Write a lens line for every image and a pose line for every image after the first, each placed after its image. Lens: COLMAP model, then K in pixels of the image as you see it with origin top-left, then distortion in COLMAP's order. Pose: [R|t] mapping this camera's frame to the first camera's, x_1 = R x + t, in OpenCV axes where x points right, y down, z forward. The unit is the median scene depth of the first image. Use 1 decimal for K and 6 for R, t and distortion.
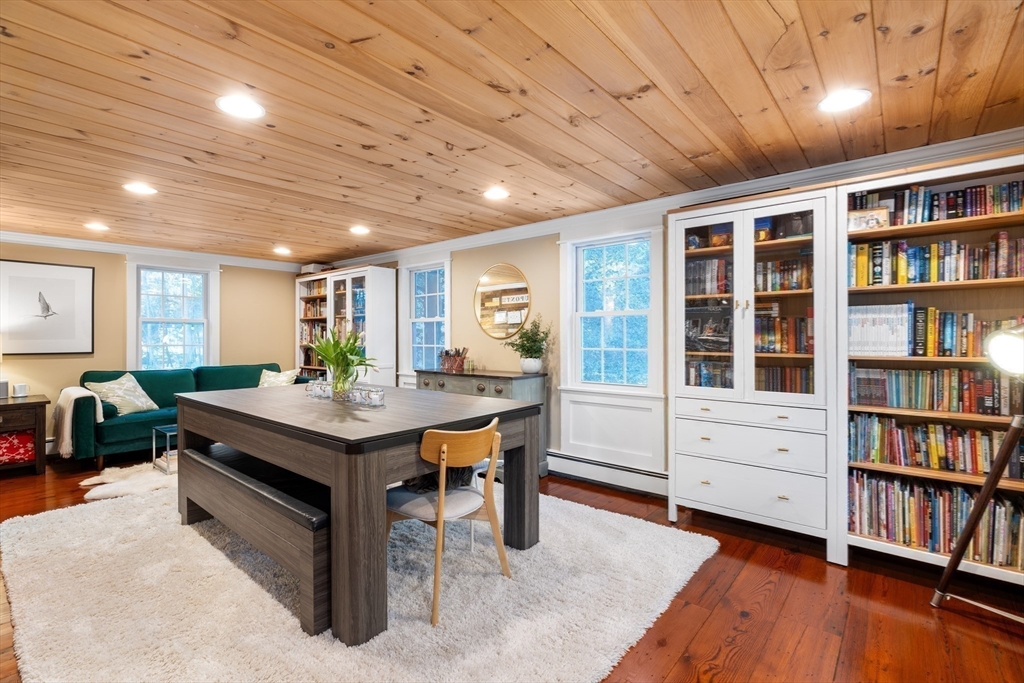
lens RADIAL K [[470.3, 0, 512.7], [0, 470.3, 333.8], [0, 0, 1]] dist [-0.003679, 0.002895]
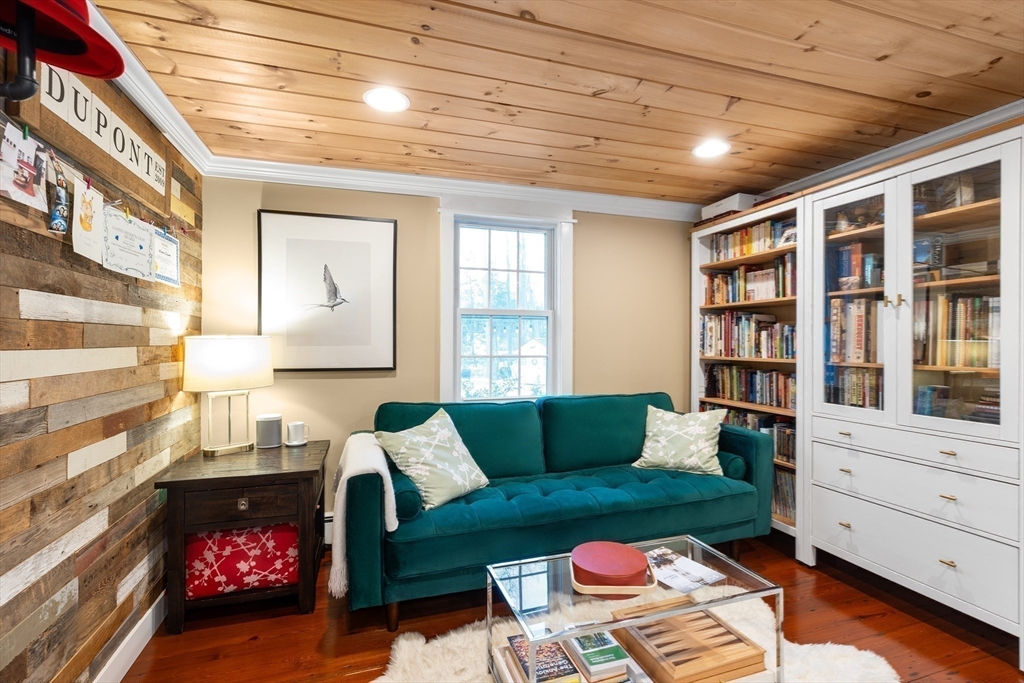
lens RADIAL K [[470.3, 0, 509.6], [0, 470.3, 340.6], [0, 0, 1]] dist [-0.003679, 0.002895]
pose [[0.848177, 0.007588, -0.529659, -0.469725], [-0.001178, 0.999922, 0.012440, -0.001601], [0.529712, -0.009928, 0.848119, 0.586926]]
